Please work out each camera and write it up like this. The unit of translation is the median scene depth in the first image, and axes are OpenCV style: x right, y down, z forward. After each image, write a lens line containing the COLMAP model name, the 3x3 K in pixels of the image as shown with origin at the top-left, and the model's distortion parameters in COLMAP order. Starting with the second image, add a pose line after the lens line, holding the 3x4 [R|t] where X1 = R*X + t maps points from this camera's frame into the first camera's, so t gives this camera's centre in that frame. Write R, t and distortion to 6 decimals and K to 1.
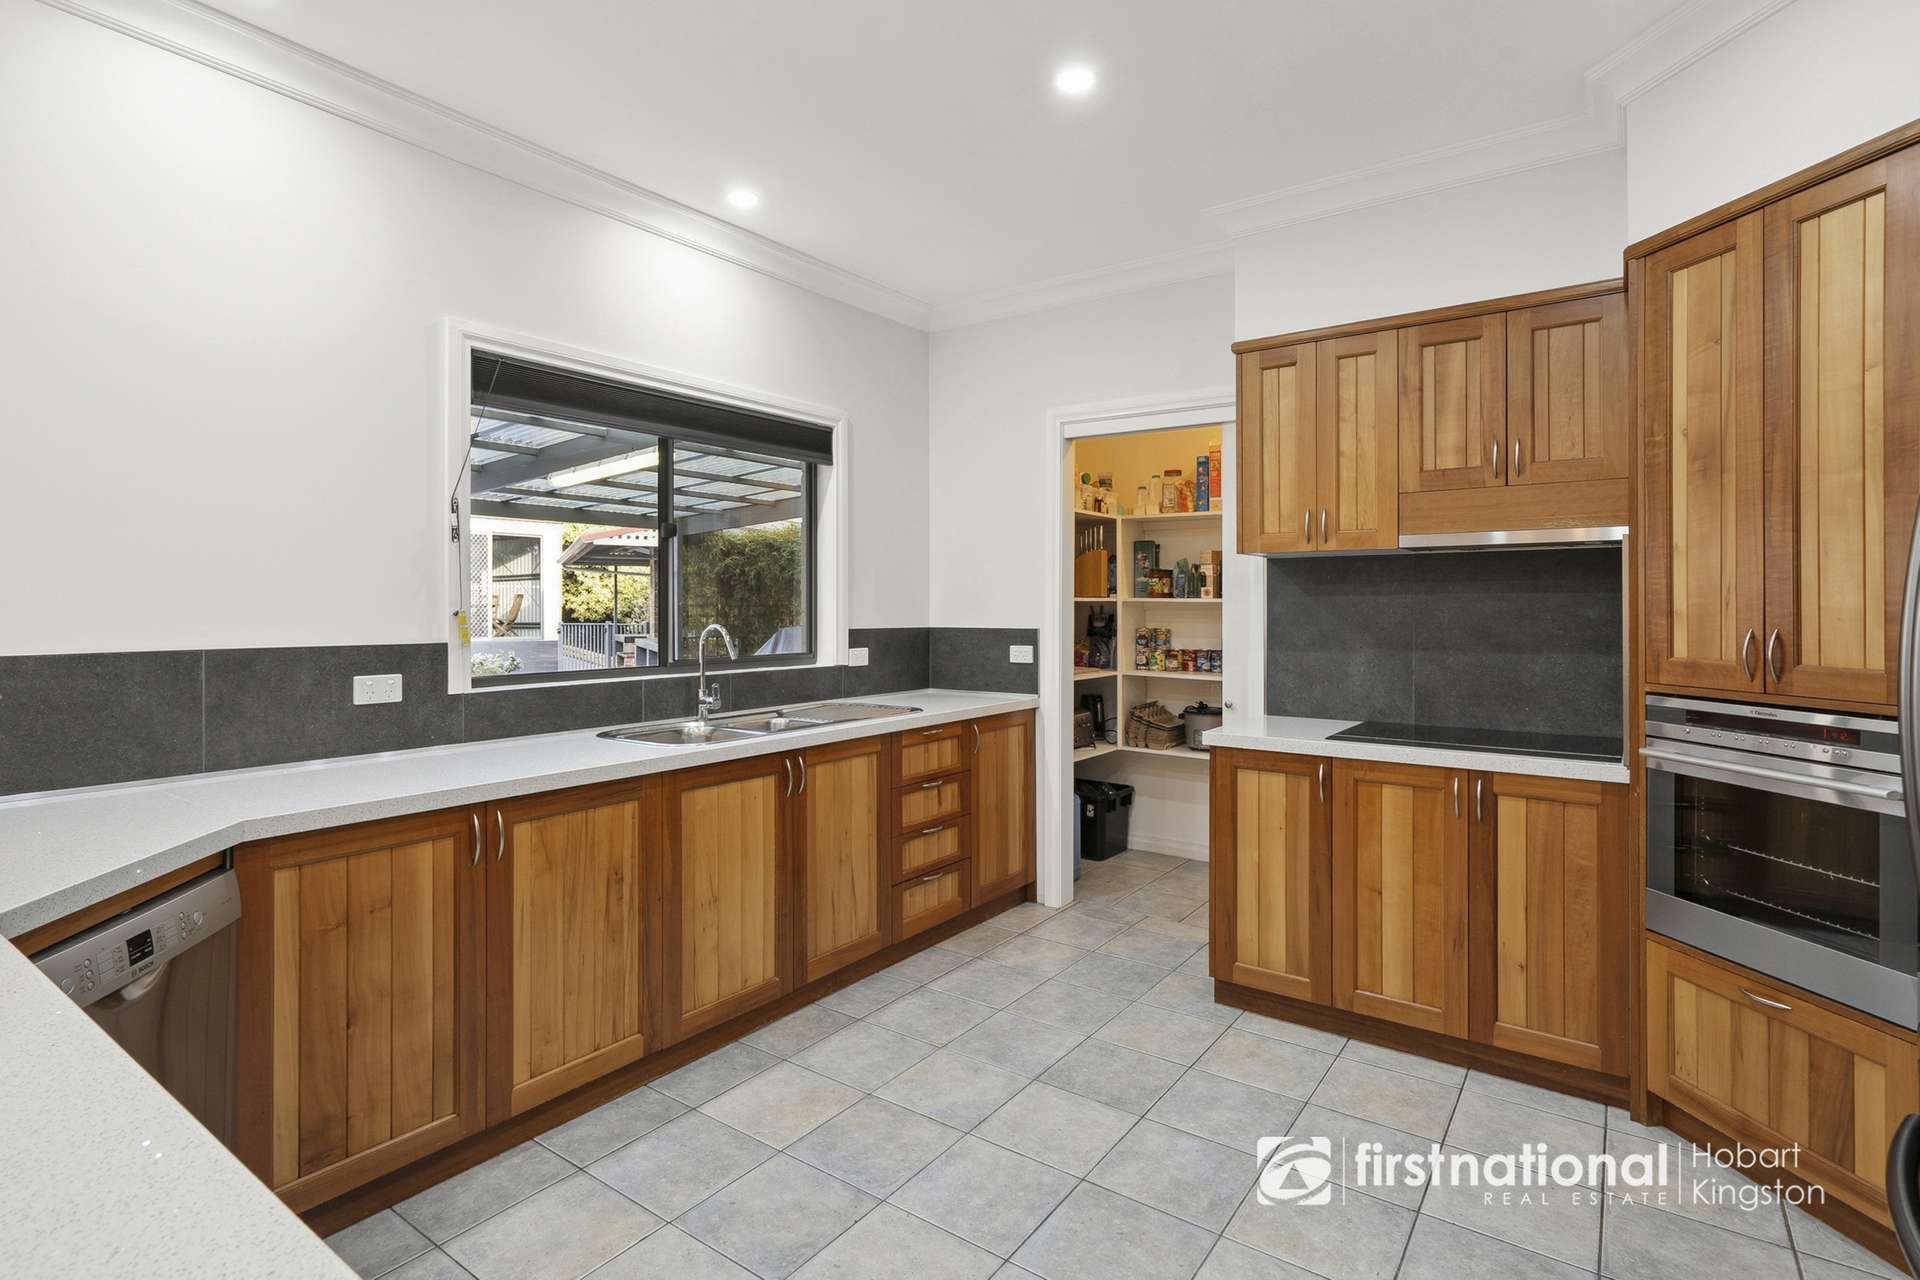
lens RADIAL K [[931.0, 0, 957.2], [0, 931.0, 626.2], [0, 0, 1]] dist [0.001279, 0.000077]
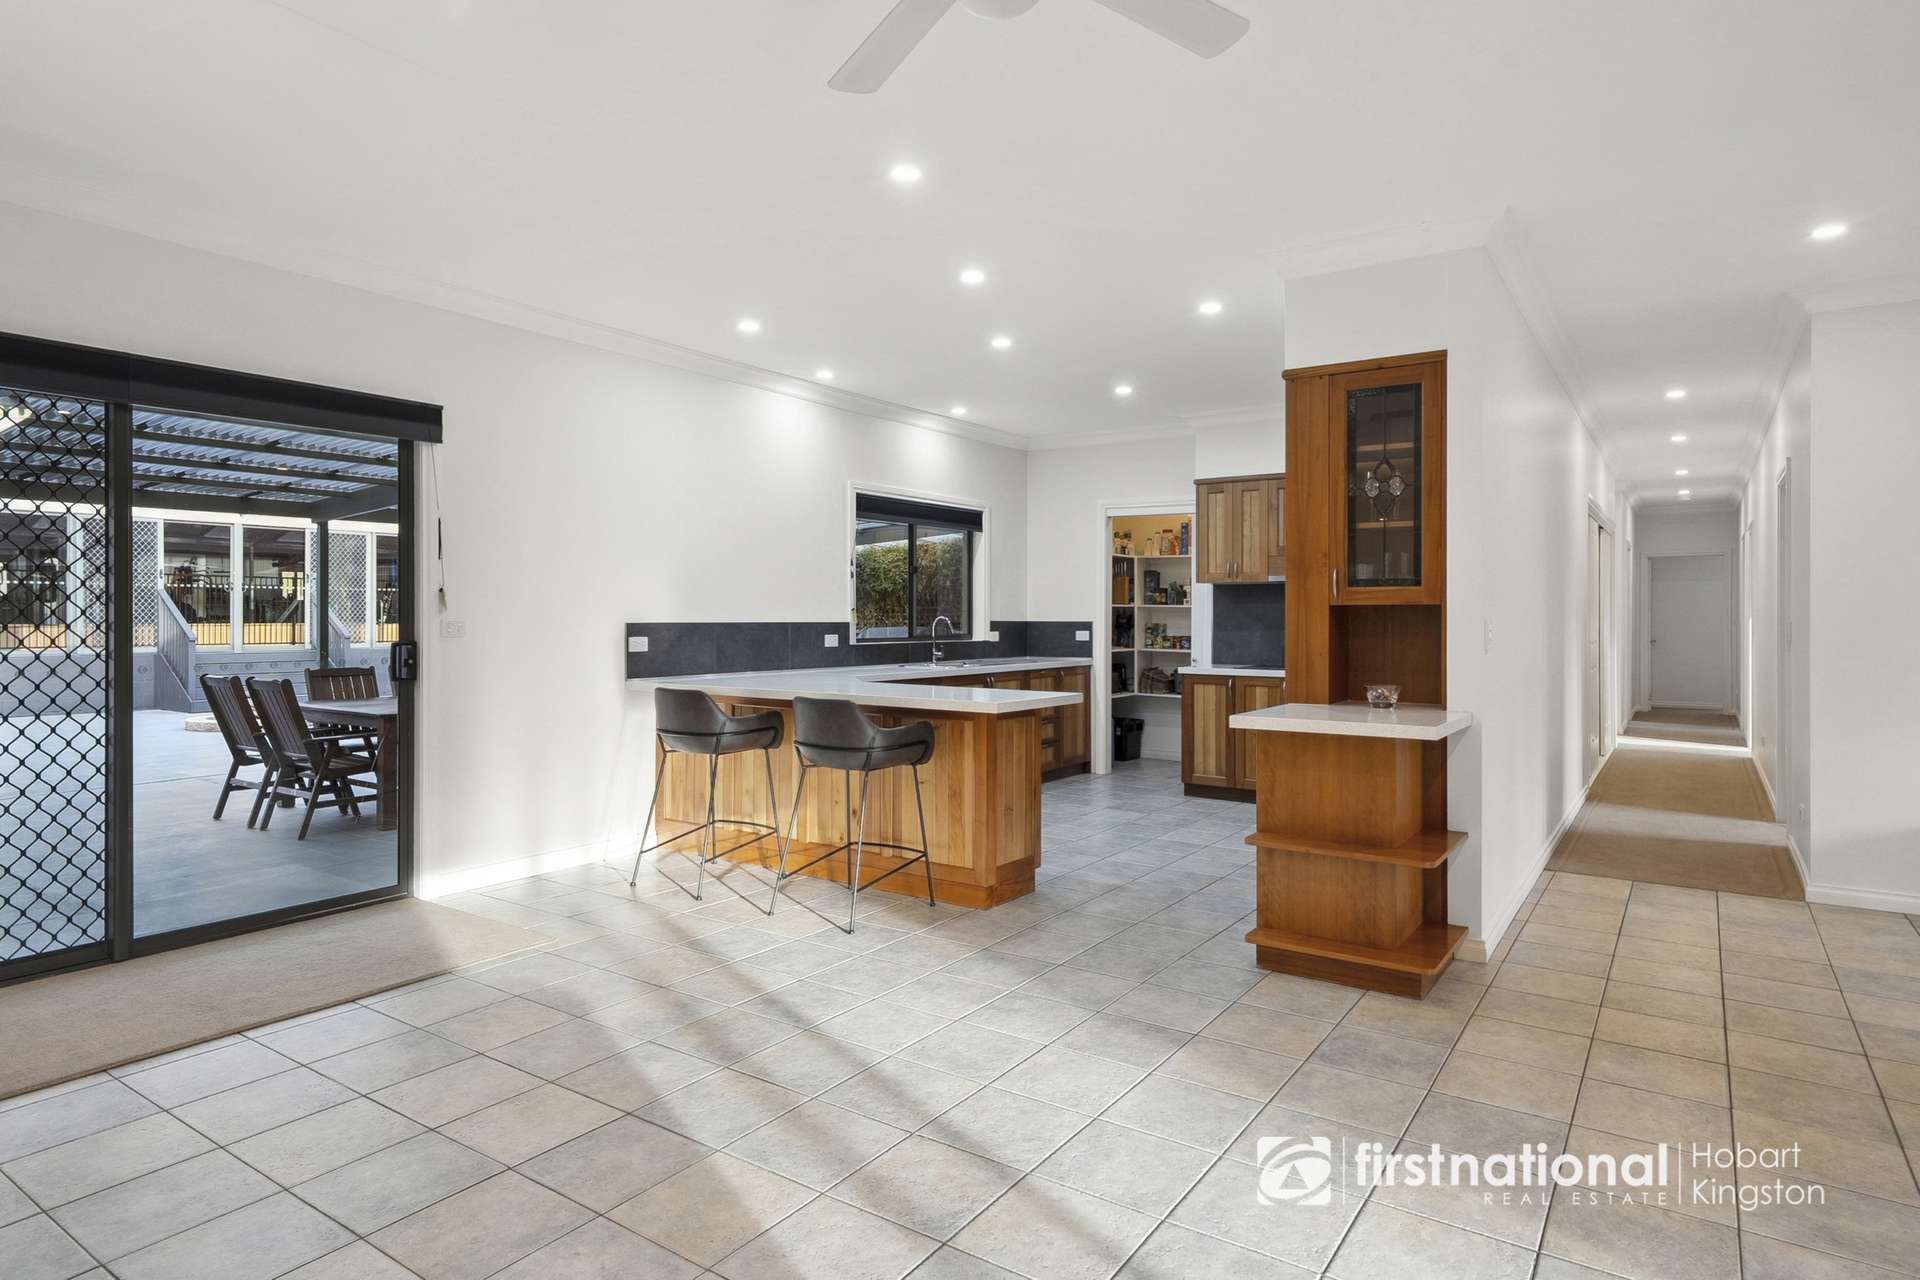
lens RADIAL K [[1071.1, 0, 961.7], [0, 1071.1, 630.6], [0, 0, 1]] dist [-0.001684, -0.000058]
pose [[0.999652, 0.003793, 0.026111, -0.220366], [-0.003556, 0.999952, -0.009132, 0.040214], [-0.026144, 0.009036, 0.999617, -1.068833]]
